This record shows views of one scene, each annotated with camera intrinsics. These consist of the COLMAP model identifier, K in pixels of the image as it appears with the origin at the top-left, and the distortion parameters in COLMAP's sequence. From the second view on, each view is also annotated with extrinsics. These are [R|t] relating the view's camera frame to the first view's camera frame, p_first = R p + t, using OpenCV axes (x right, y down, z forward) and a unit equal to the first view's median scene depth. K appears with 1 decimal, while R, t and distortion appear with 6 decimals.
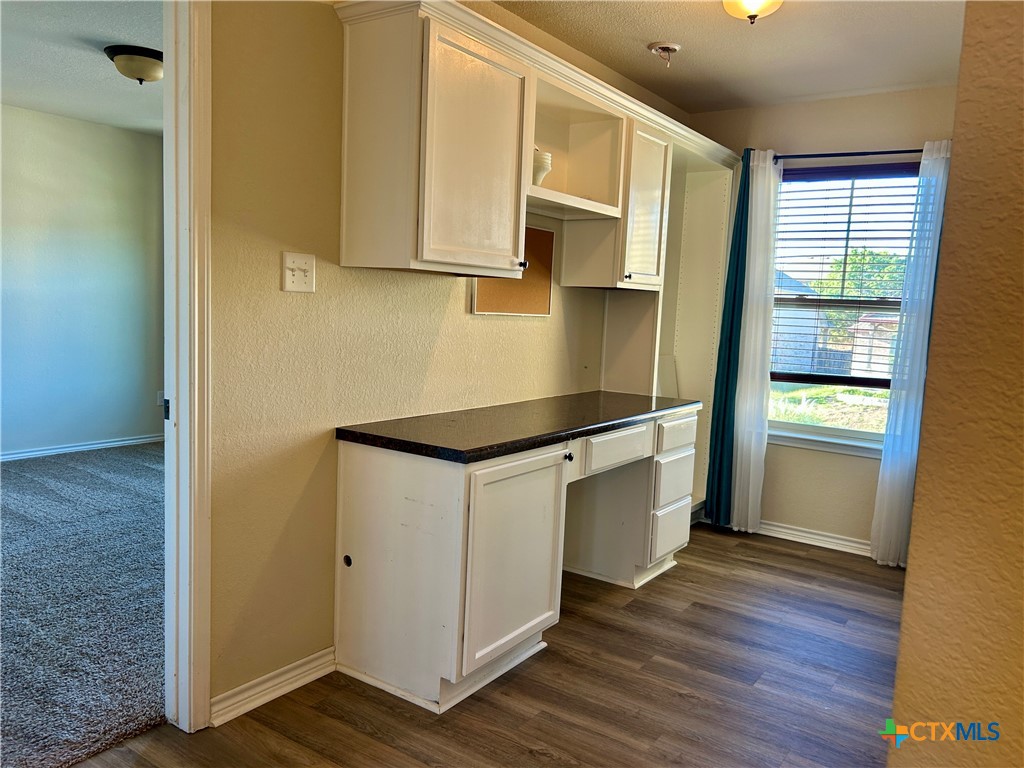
lens RADIAL K [[770.7, 0, 511.2], [0, 770.7, 386.3], [0, 0, 1]] dist [0.030447, -0.017701]
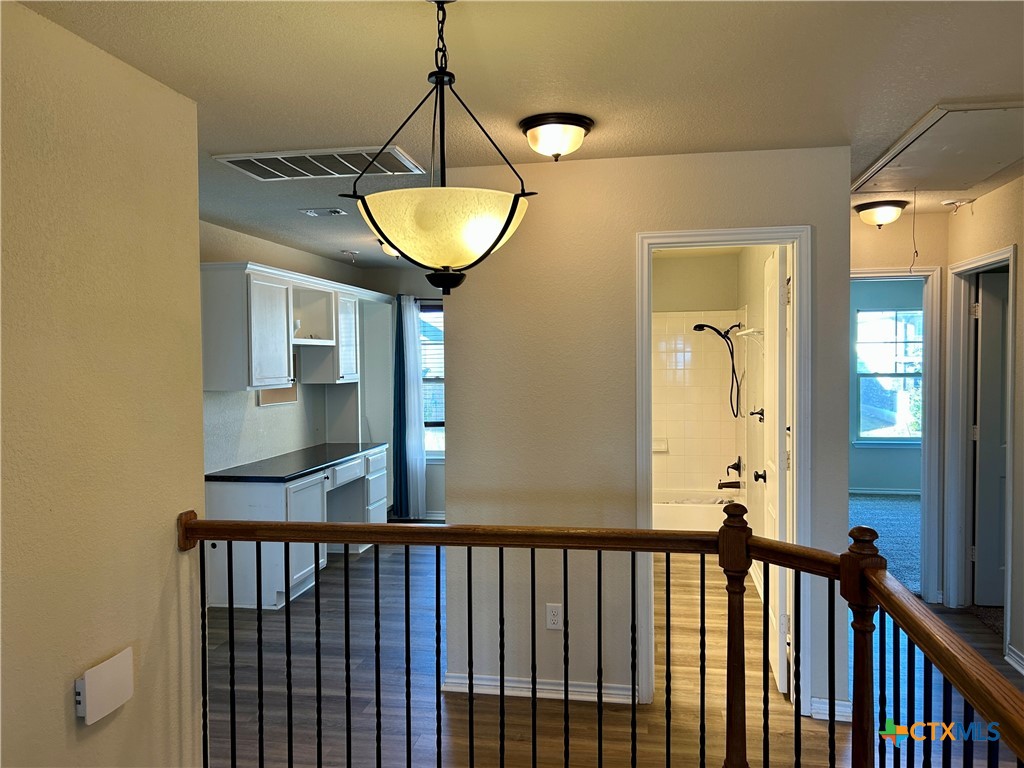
lens RADIAL K [[770.7, 0, 515.2], [0, 770.7, 383.7], [0, 0, 1]] dist [0.030447, -0.017701]
pose [[0.905542, -0.067019, 0.418931, -0.237689], [0.094481, 0.994503, -0.045128, -0.009094], [-0.413604, 0.080446, 0.906896, -0.794569]]
